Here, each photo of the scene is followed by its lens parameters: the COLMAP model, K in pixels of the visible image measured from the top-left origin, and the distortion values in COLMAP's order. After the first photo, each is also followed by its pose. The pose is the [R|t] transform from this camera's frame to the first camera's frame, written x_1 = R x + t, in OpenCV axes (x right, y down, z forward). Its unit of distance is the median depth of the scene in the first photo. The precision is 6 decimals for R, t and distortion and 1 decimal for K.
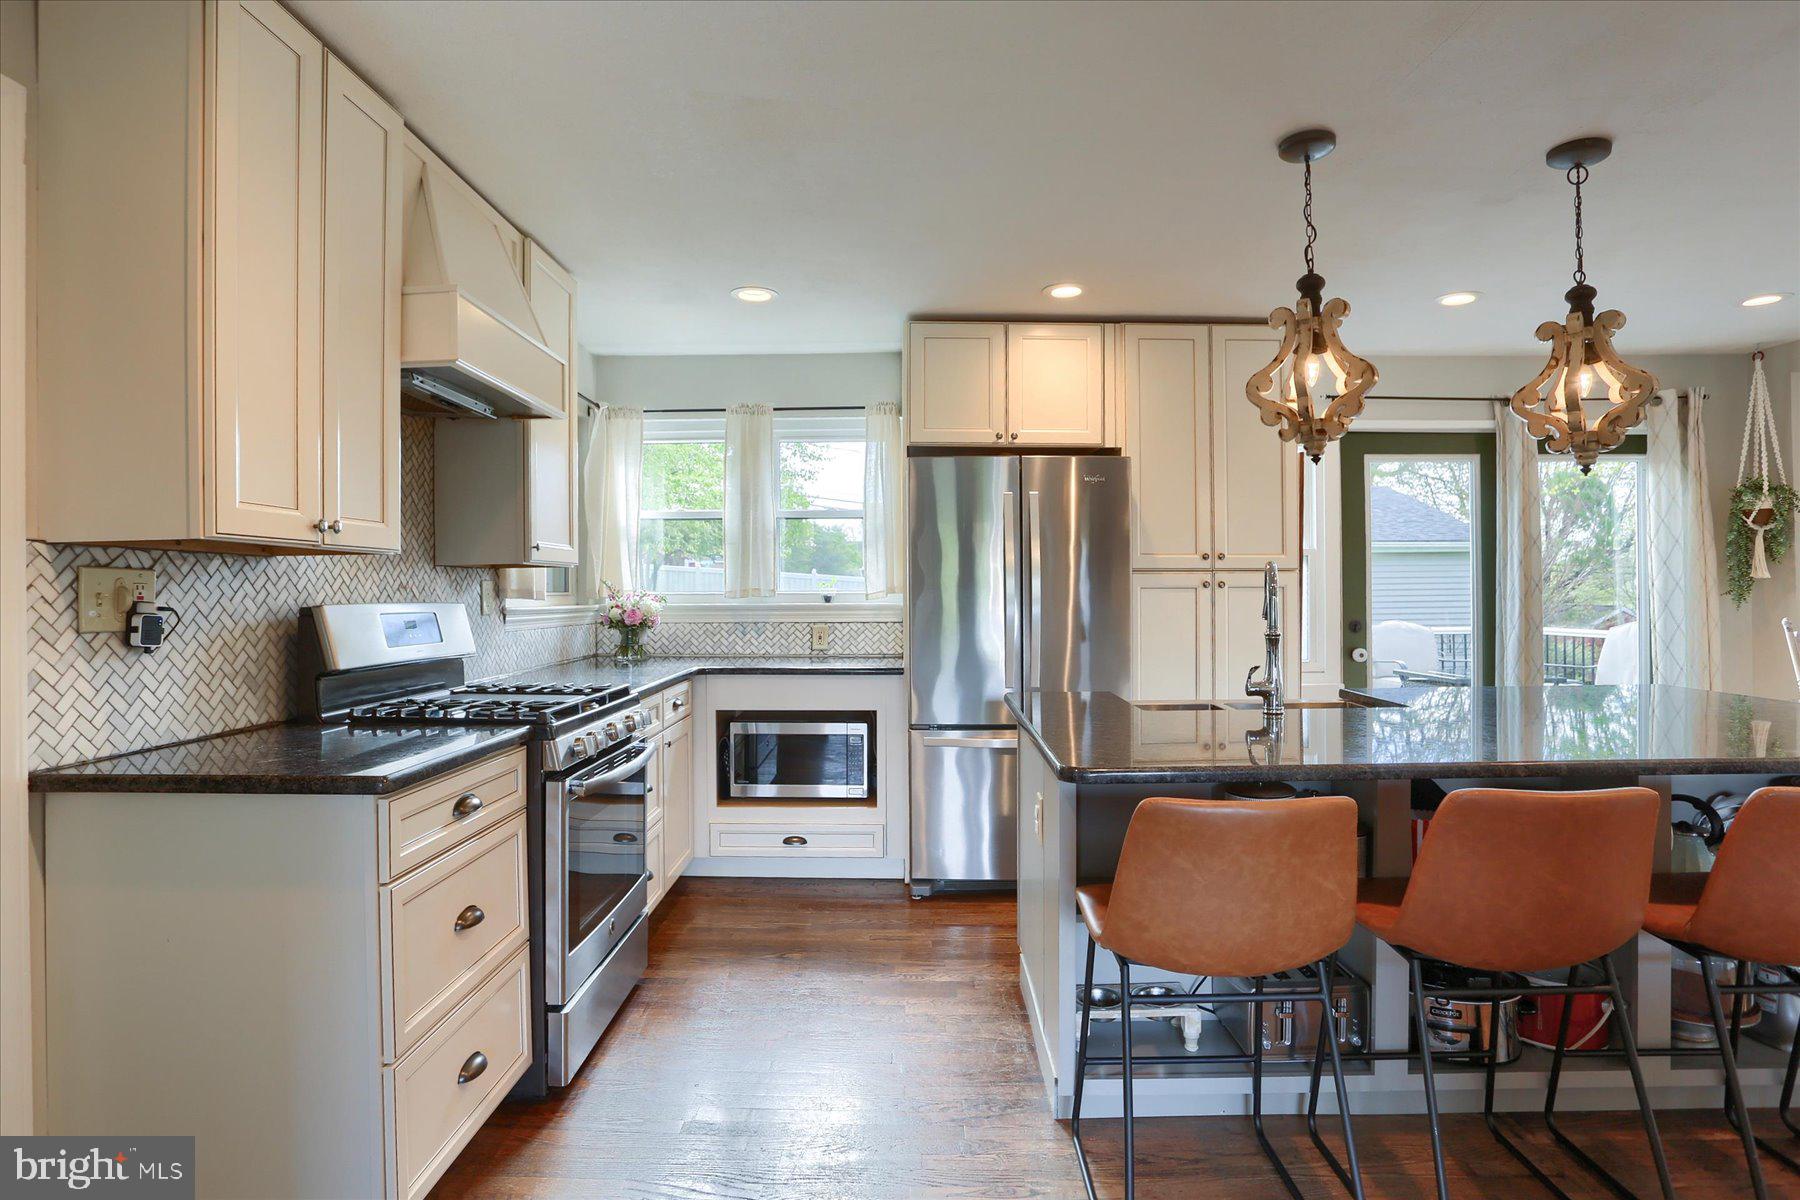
lens RADIAL K [[909.5, 0, 895.2], [0, 909.5, 590.1], [0, 0, 1]] dist [-0.049201, 0.011999]
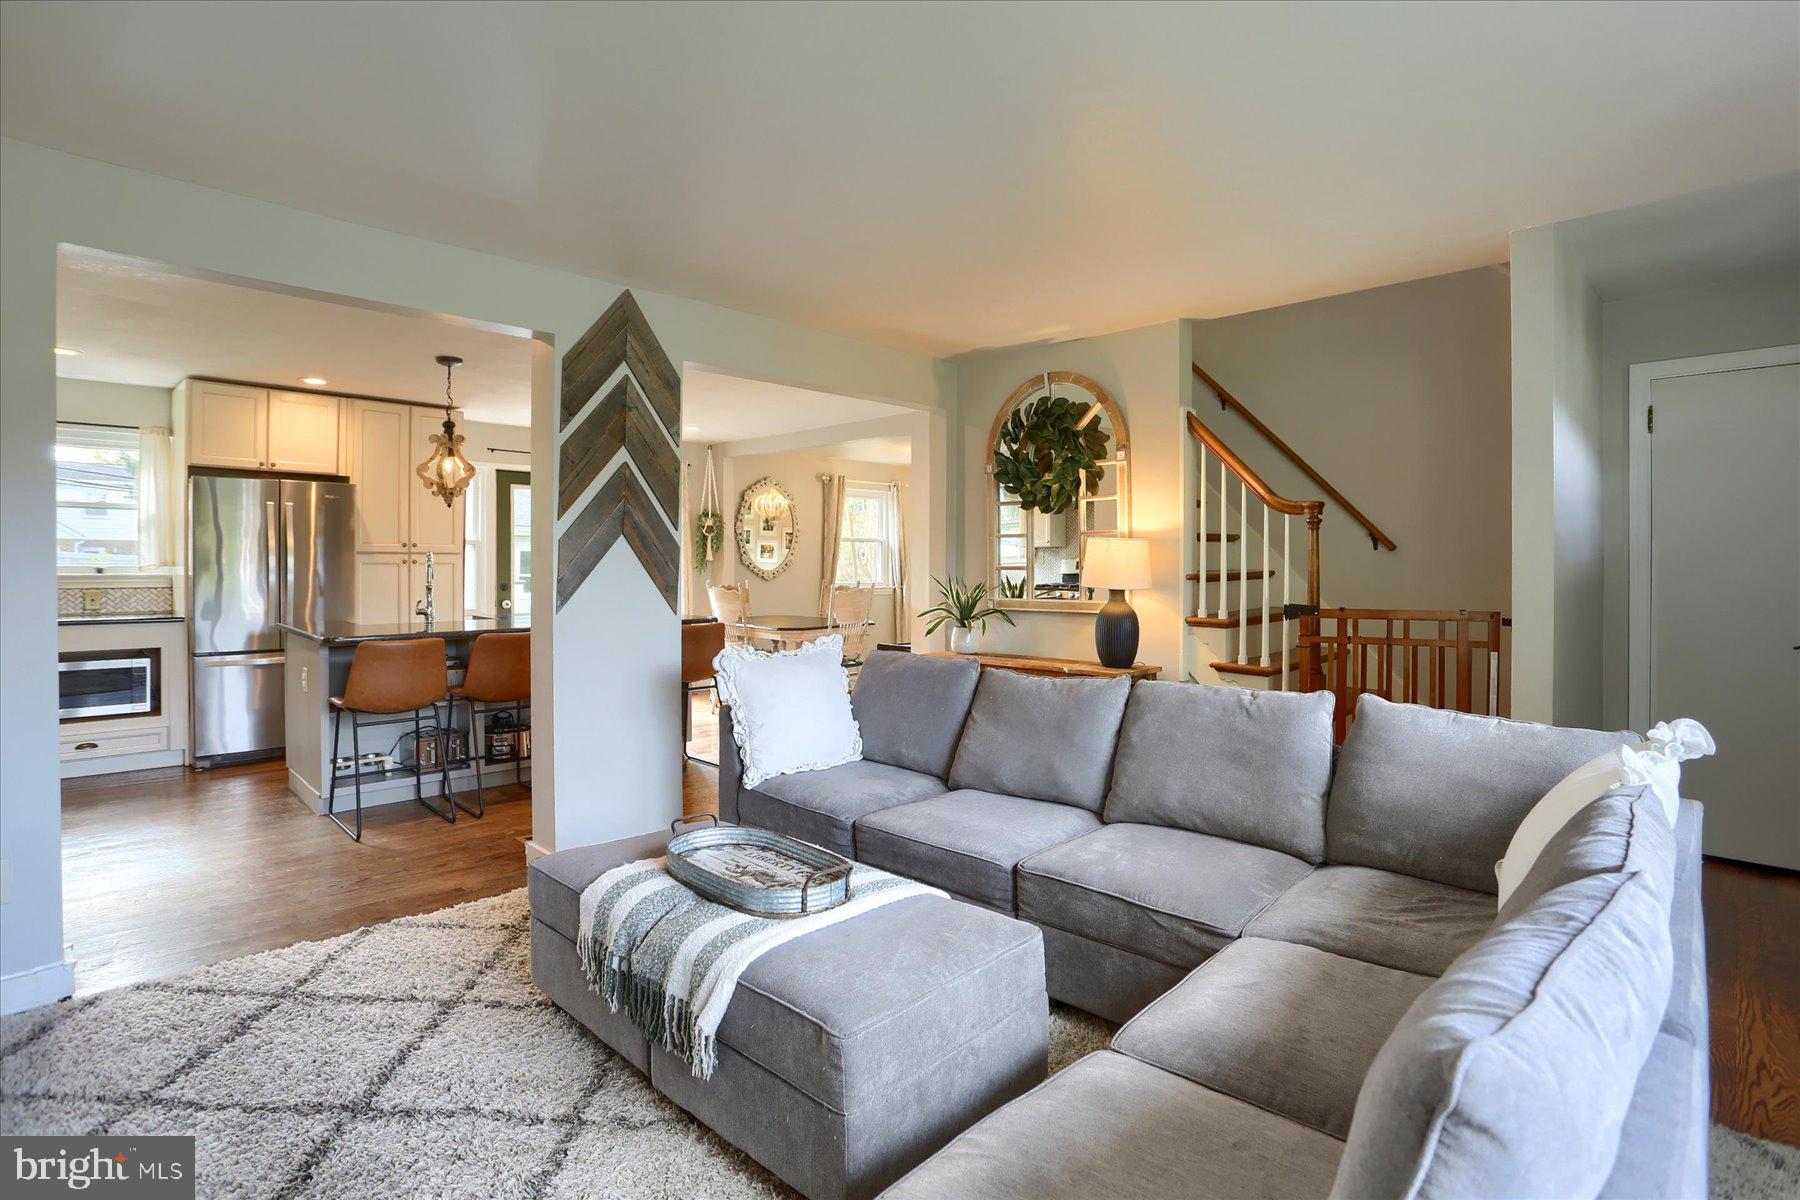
lens RADIAL K [[909.5, 0, 899.6], [0, 909.5, 565.3], [0, 0, 1]] dist [-0.049201, 0.011999]
pose [[0.694963, 0.003470, 0.719037, -0.215755], [-0.003872, 0.999992, -0.001083, -0.000785], [-0.719035, -0.002031, 0.694971, -0.818649]]
